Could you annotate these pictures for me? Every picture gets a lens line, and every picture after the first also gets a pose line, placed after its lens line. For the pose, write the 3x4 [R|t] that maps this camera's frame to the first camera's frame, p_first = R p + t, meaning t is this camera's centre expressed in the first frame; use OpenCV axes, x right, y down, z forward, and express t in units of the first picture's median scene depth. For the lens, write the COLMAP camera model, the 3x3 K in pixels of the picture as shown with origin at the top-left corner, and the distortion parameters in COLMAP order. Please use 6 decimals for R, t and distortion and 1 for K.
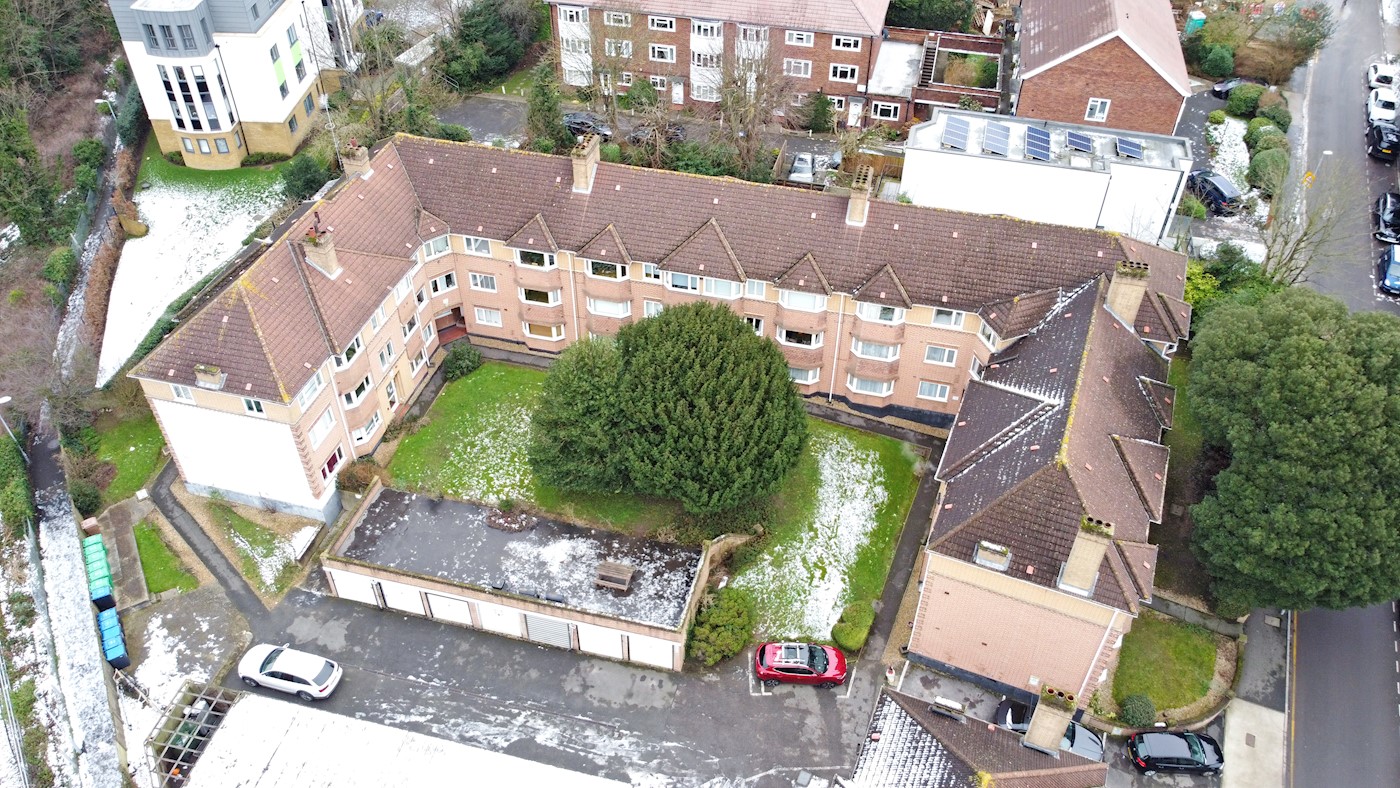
lens RADIAL K [[1054.0, 0, 700.0], [0, 1054.0, 389.8], [0, 0, 1]] dist [0.000624, -0.004247]
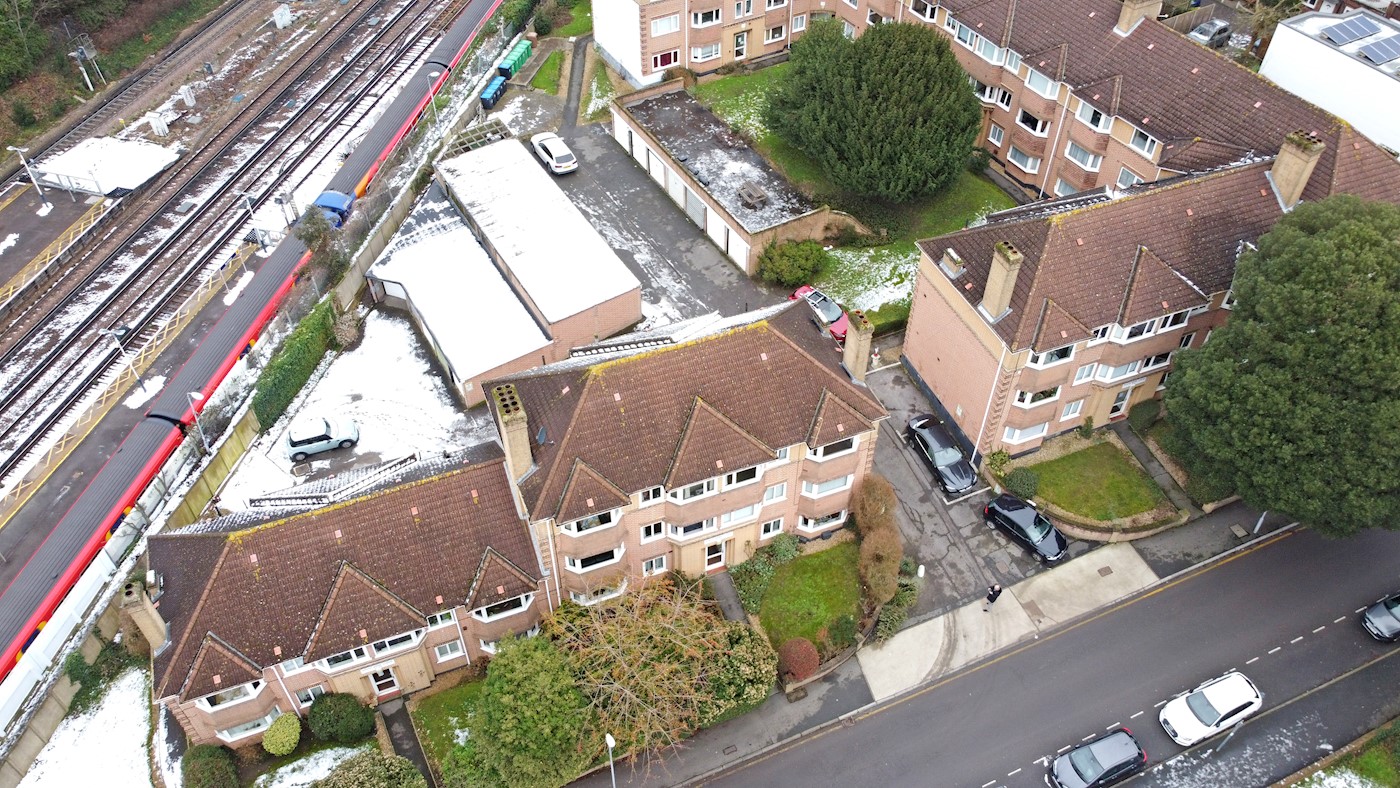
lens RADIAL K [[1054.0, 0, 701.1], [0, 1054.0, 396.1], [0, 0, 1]] dist [0.000624, -0.004247]
pose [[0.698363, 0.506178, -0.506038, 0.623376], [-0.467044, 0.858020, 0.213709, 0.136454], [0.542365, 0.087095, 0.835616, -0.086027]]
